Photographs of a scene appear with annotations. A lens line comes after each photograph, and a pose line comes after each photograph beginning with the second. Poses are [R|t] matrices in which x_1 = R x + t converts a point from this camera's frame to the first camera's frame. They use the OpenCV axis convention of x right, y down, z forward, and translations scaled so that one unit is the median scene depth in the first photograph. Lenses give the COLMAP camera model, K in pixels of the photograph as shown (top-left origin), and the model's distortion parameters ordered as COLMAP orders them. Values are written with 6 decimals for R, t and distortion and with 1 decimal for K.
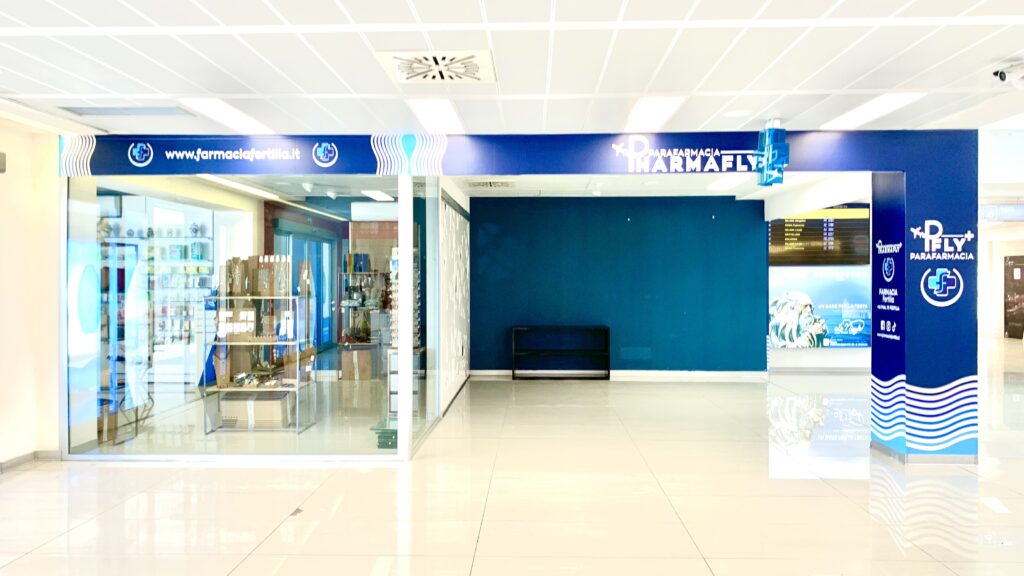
lens RADIAL K [[782.2, 0, 508.4], [0, 782.2, 286.5], [0, 0, 1]] dist [0.061430, -0.087371]
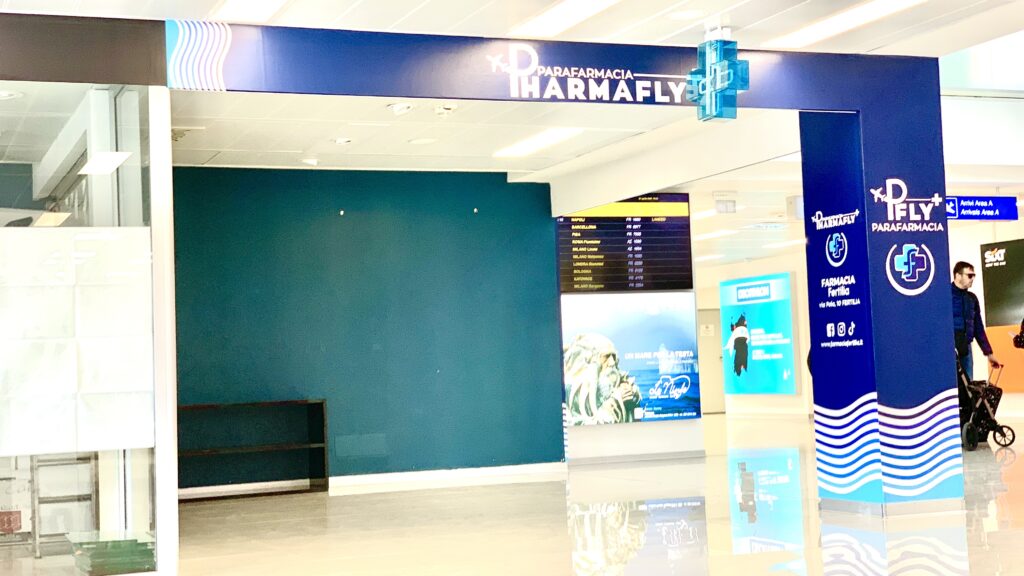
lens RADIAL K [[1550.0, 0, 517.7], [0, 1550.0, 282.7], [0, 0, 1]] dist [0.161083, 0.000000]
pose [[0.907180, -0.010722, 0.420607, -0.385992], [0.045044, 0.996405, -0.071752, 0.099597], [-0.418326, 0.084038, 0.904401, -0.155326]]
